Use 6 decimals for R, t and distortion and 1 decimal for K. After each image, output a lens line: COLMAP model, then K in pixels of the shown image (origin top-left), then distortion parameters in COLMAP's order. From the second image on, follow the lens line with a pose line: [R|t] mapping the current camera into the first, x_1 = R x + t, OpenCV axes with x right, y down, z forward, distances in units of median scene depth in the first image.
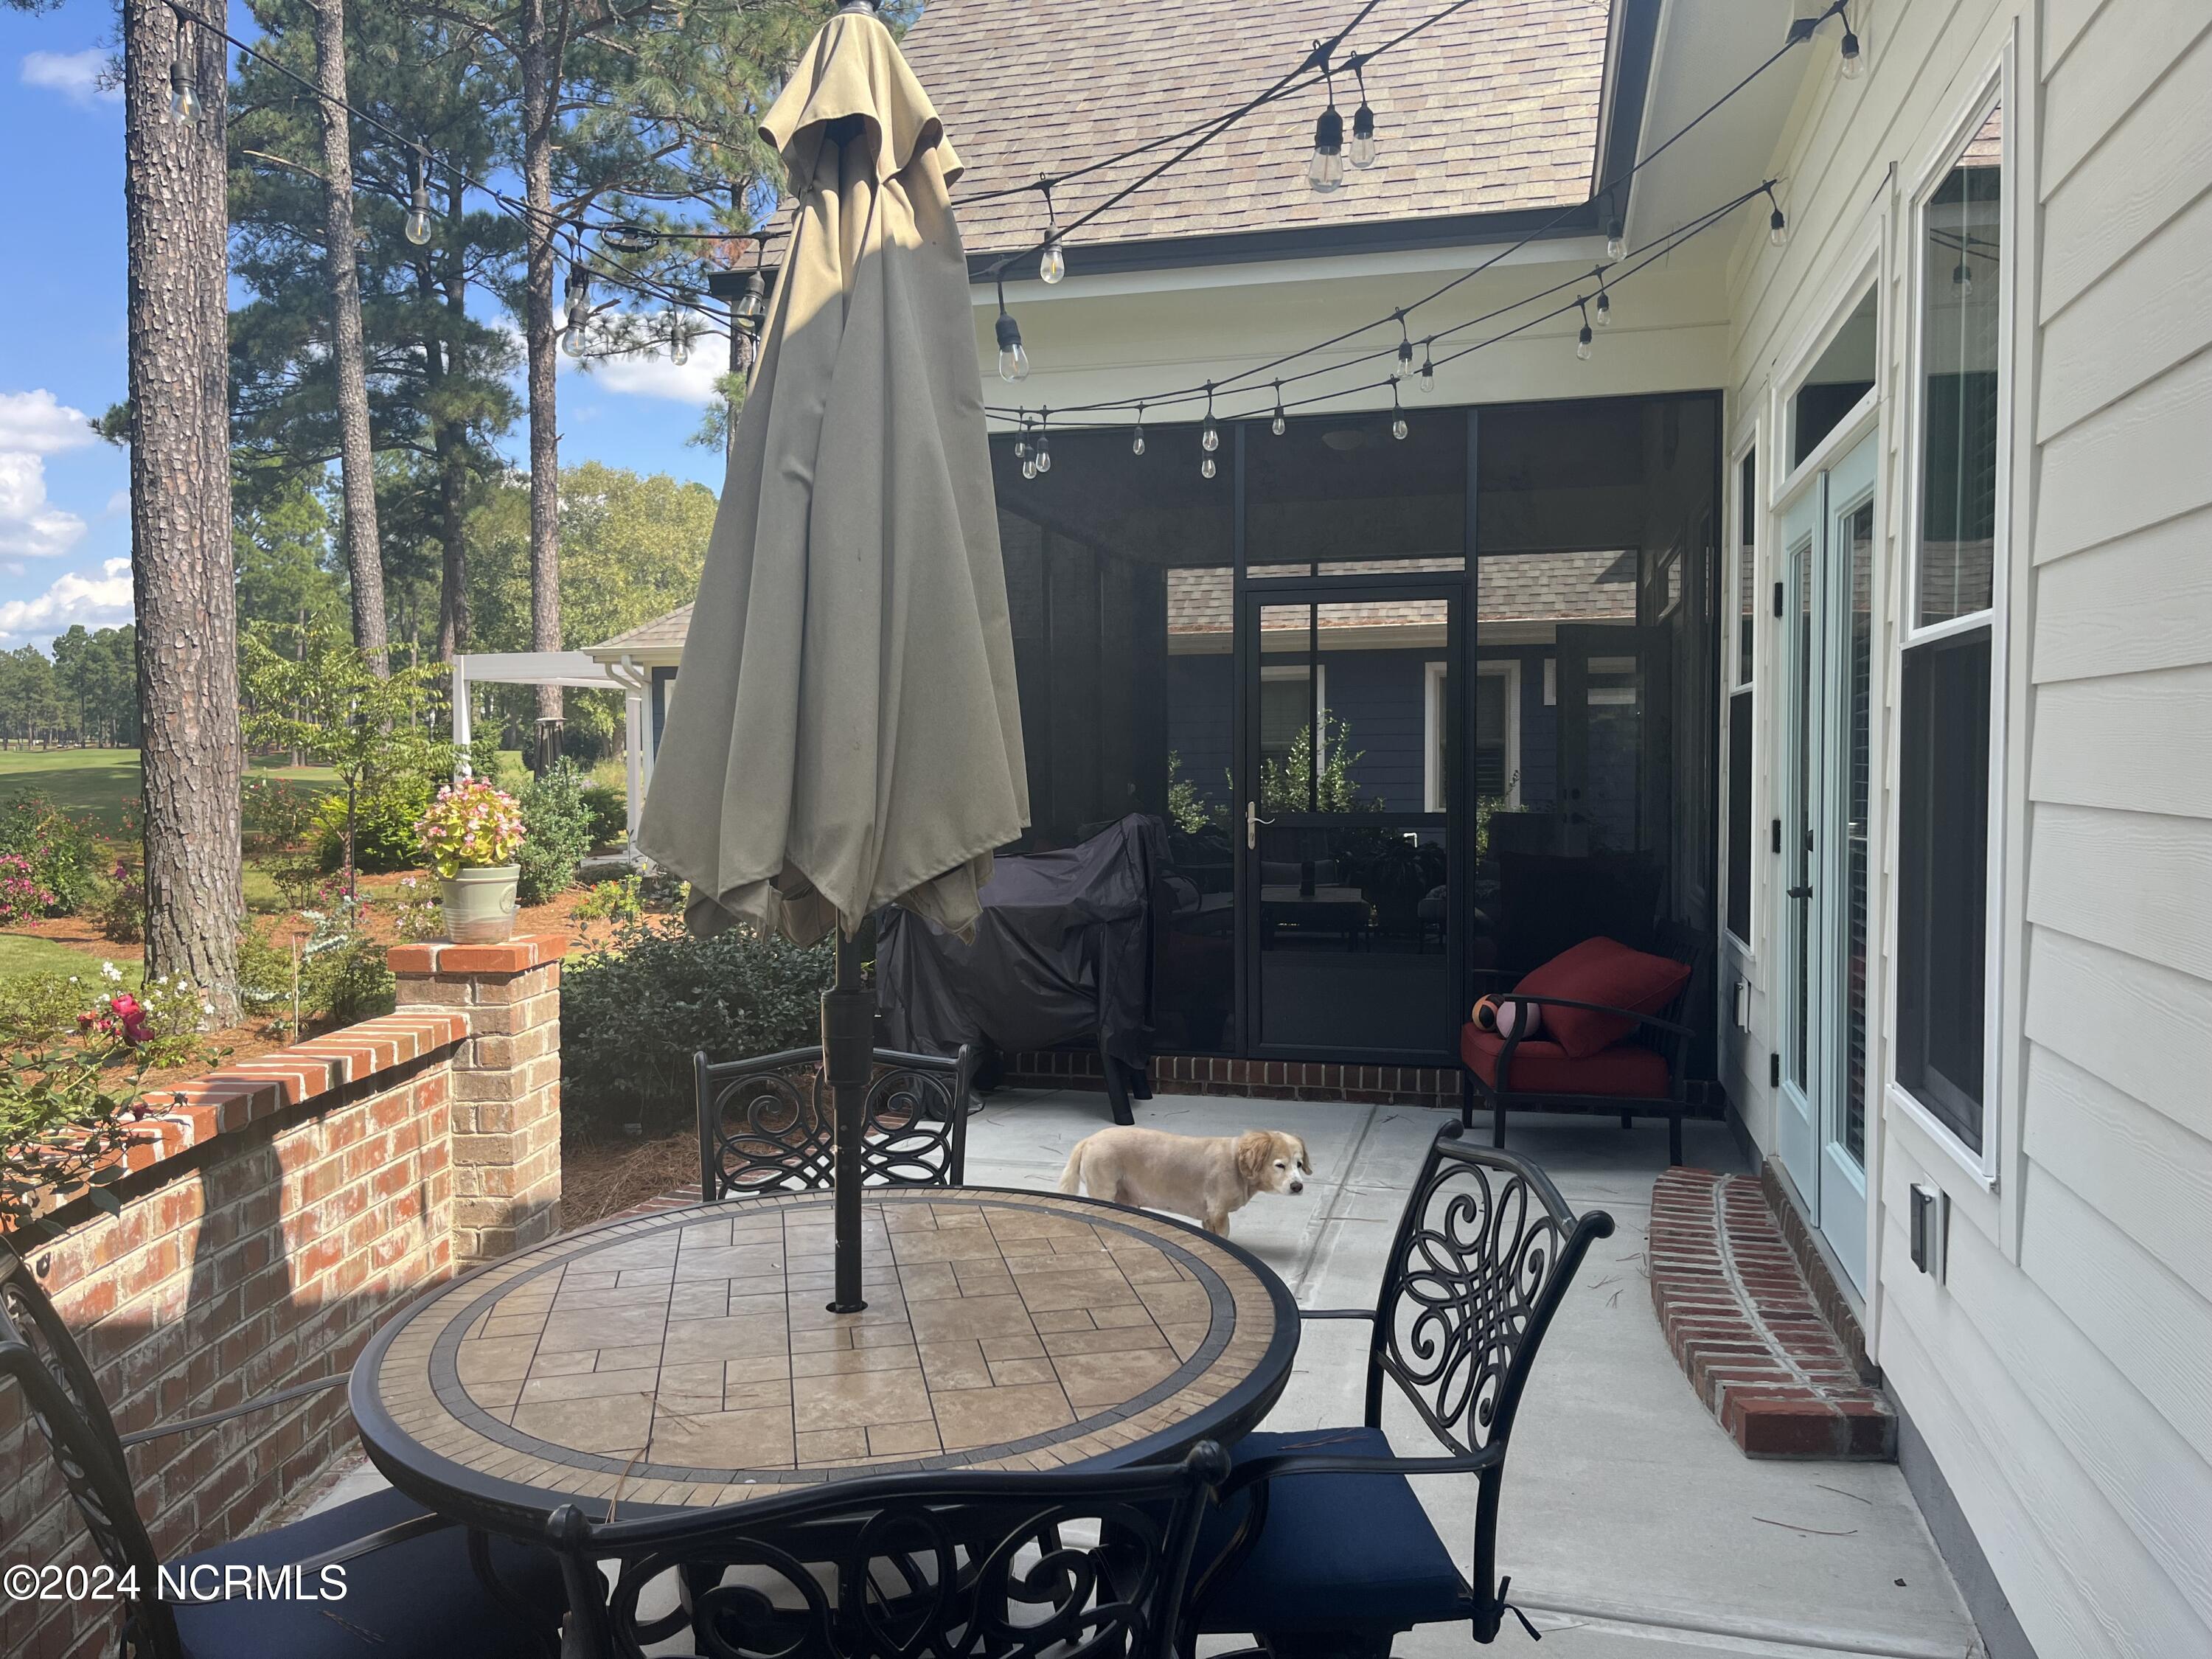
lens RADIAL K [[1640.6, 0, 1106.0], [0, 1640.6, 829.5], [0, 0, 1]] dist [0.114693, -0.157285]
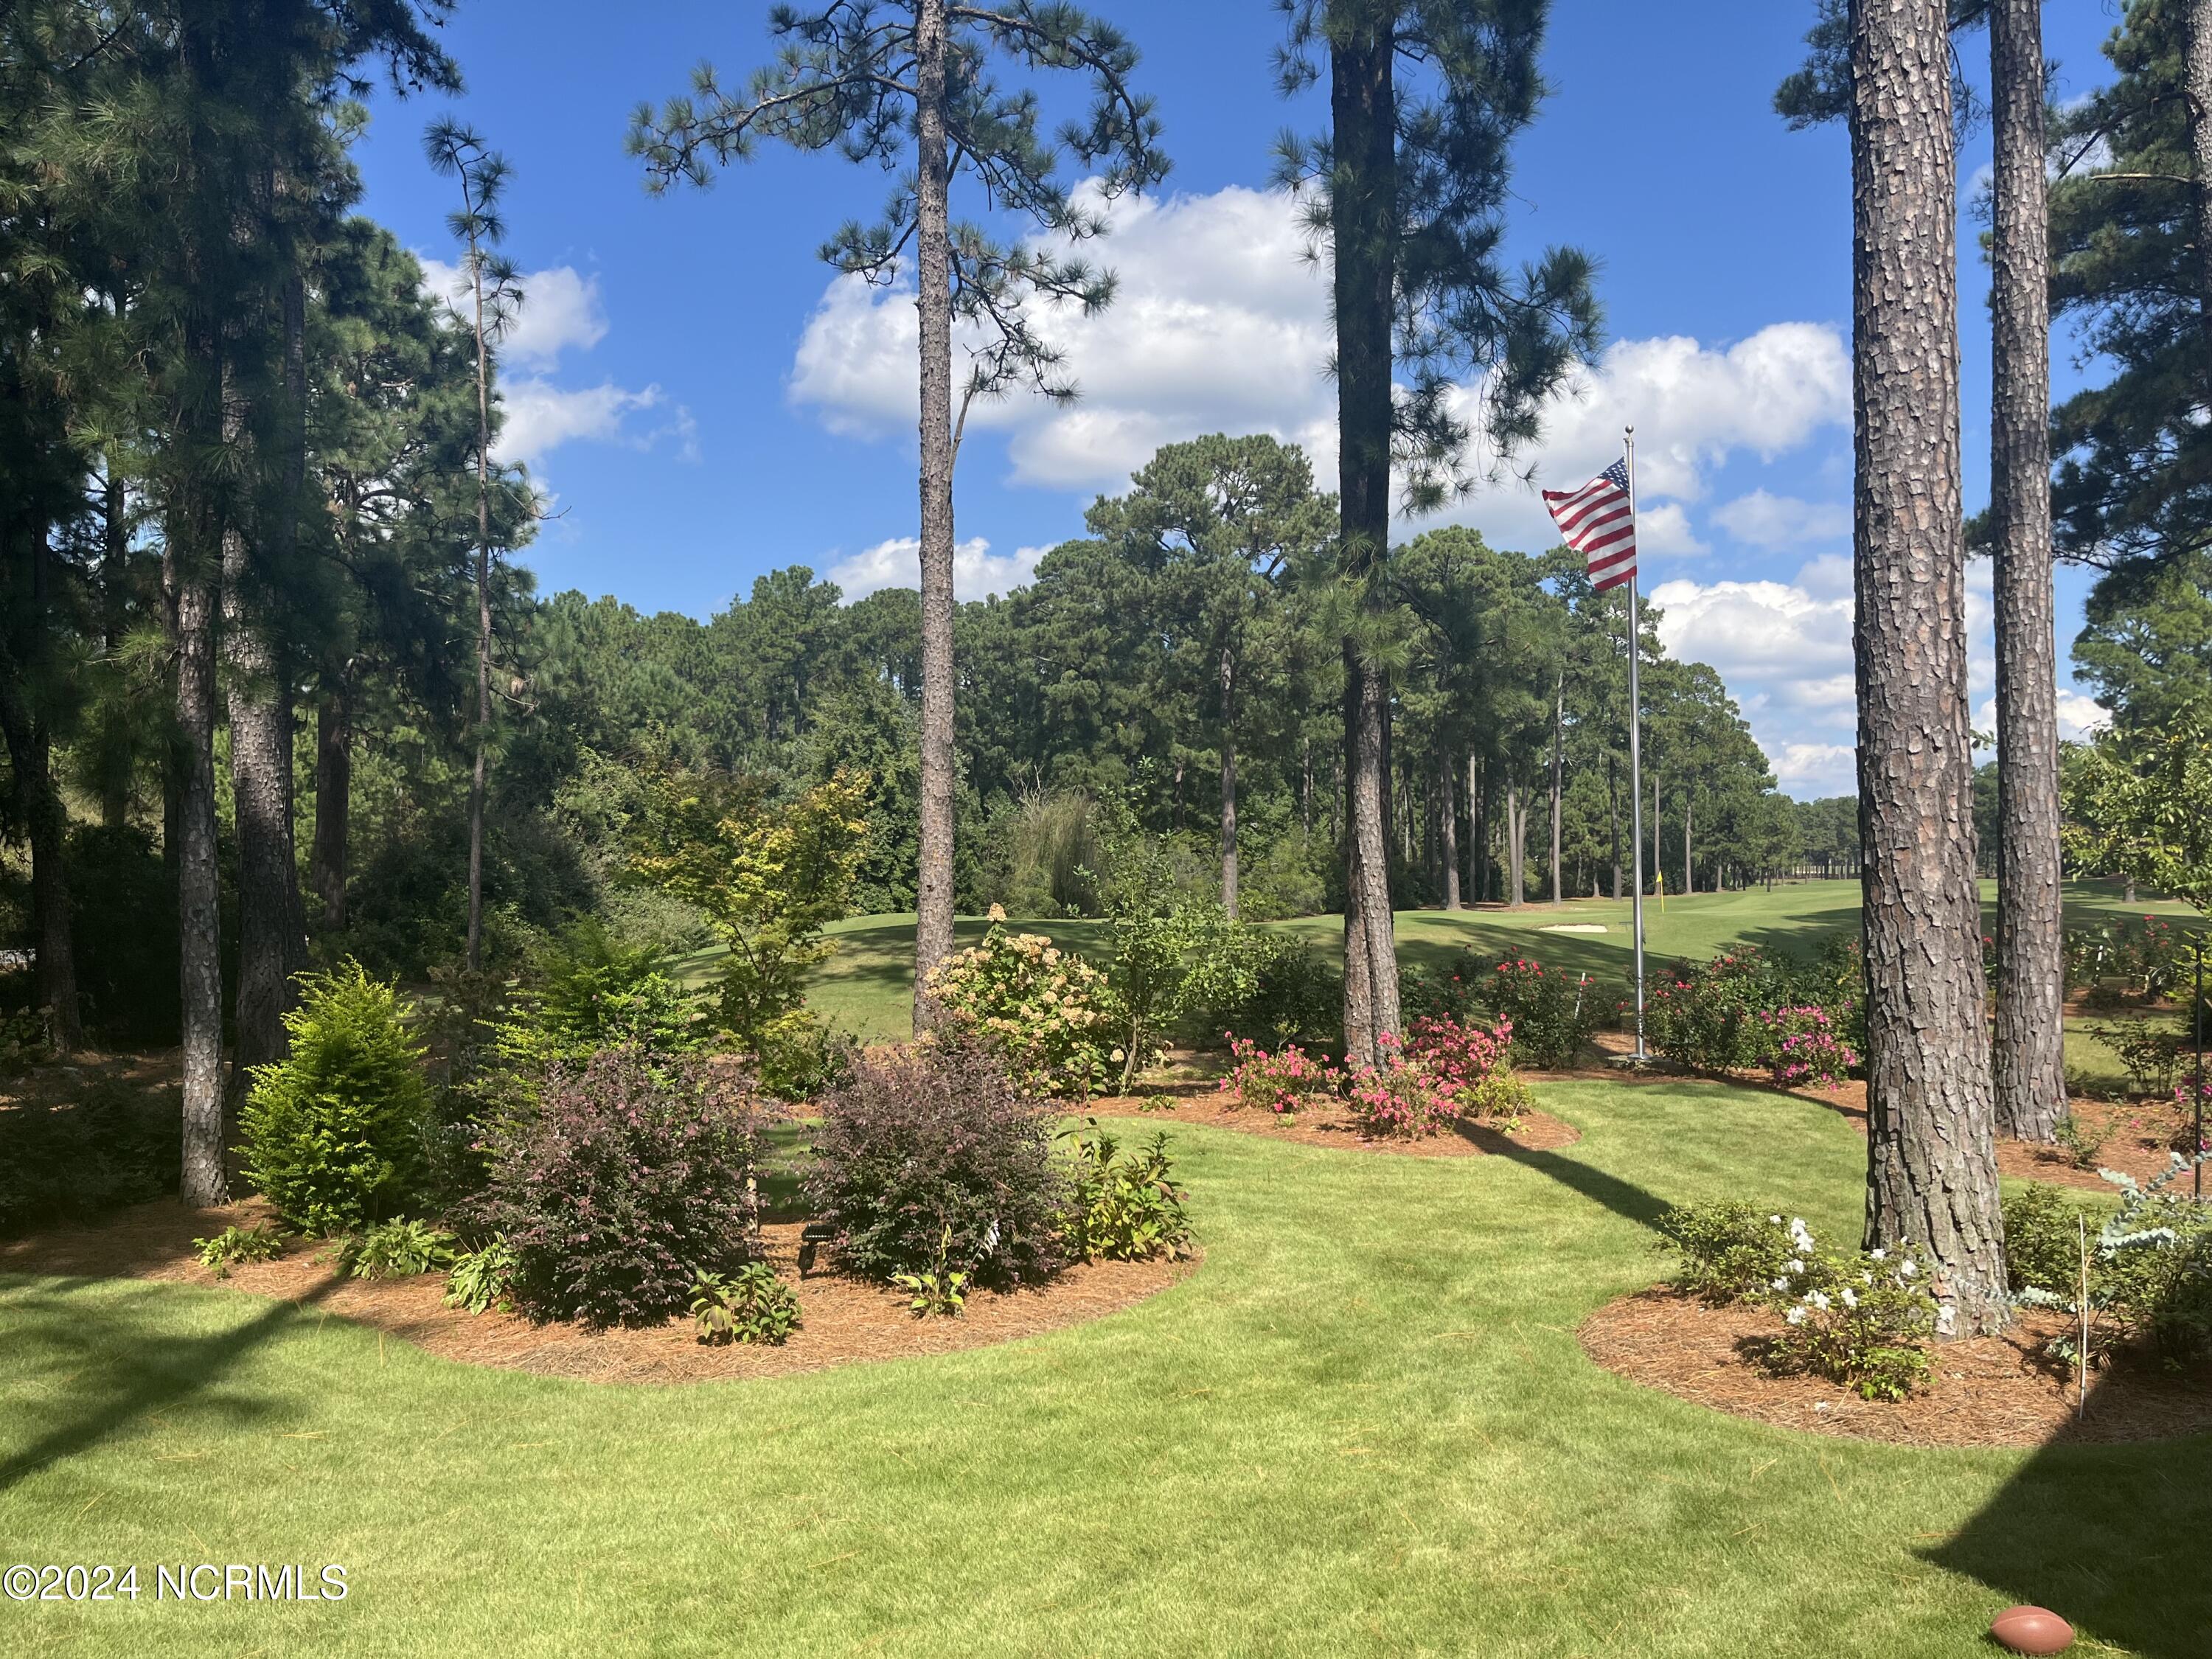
lens RADIAL K [[1640.6, 0, 1106.0], [0, 1640.6, 829.5], [0, 0, 1]] dist [0.114693, -0.157285]
pose [[0.517612, -0.030062, -0.855087, -0.144334], [-0.035754, 0.997750, -0.056721, -0.027278], [0.854868, 0.059932, 0.515372, 0.371200]]
